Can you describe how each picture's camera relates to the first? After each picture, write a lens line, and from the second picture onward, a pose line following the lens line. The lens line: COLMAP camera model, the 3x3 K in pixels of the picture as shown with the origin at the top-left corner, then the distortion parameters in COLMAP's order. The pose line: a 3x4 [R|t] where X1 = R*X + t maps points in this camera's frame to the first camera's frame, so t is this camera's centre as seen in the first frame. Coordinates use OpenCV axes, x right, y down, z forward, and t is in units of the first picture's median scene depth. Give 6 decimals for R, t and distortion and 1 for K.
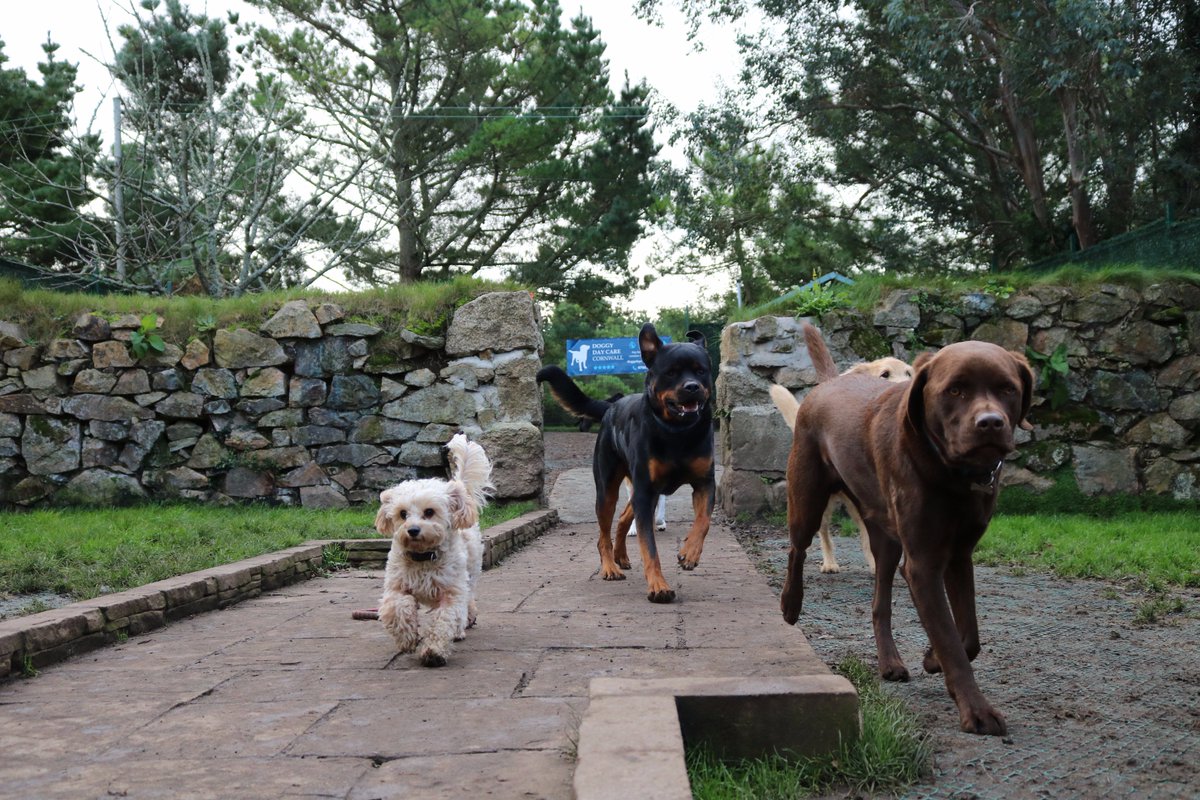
lens RADIAL K [[1282.6, 0, 600.0], [0, 1282.6, 400.0], [0, 0, 1]] dist [-0.109172, 0.067339]
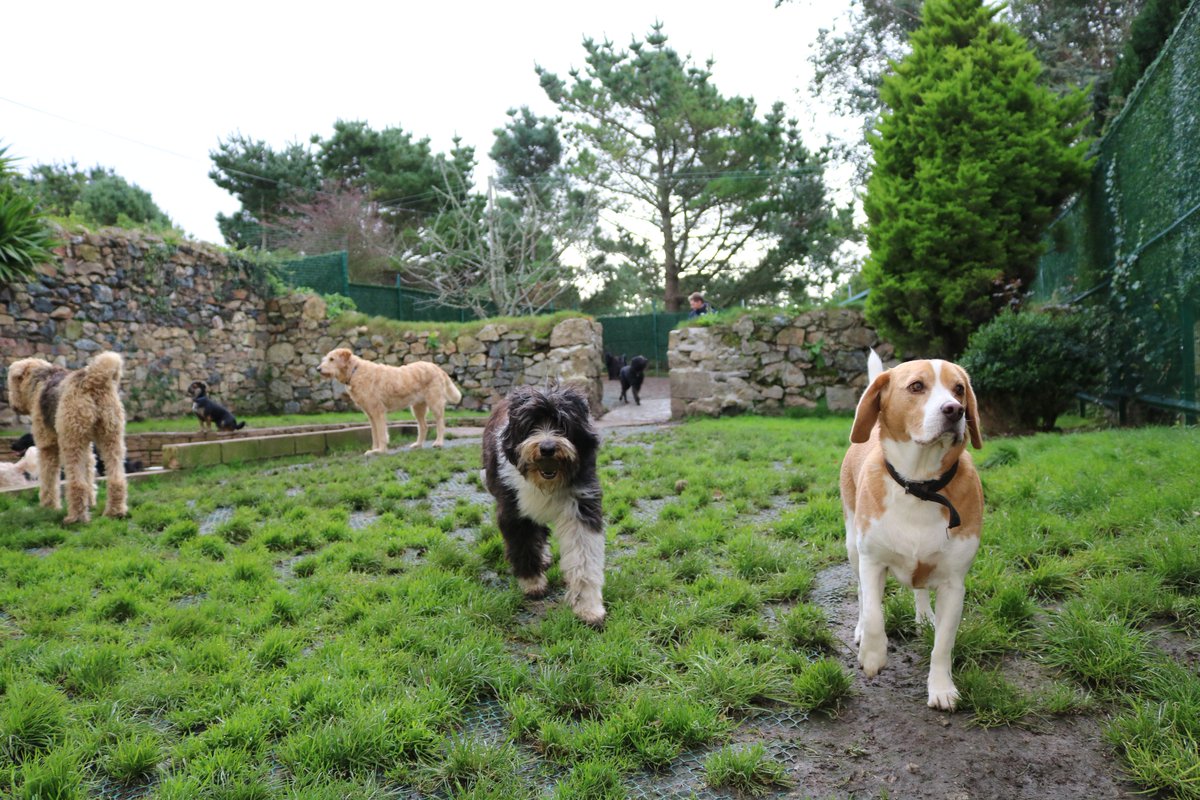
lens RADIAL K [[992.3, 0, 600.0], [0, 992.3, 400.0], [0, 0, 1]] dist [-0.161963, 0.134653]
pose [[0.953464, 0.004603, -0.301471, 0.504381], [0.009488, 0.998930, 0.045258, -0.020079], [0.301357, -0.046012, 0.952401, -0.675520]]
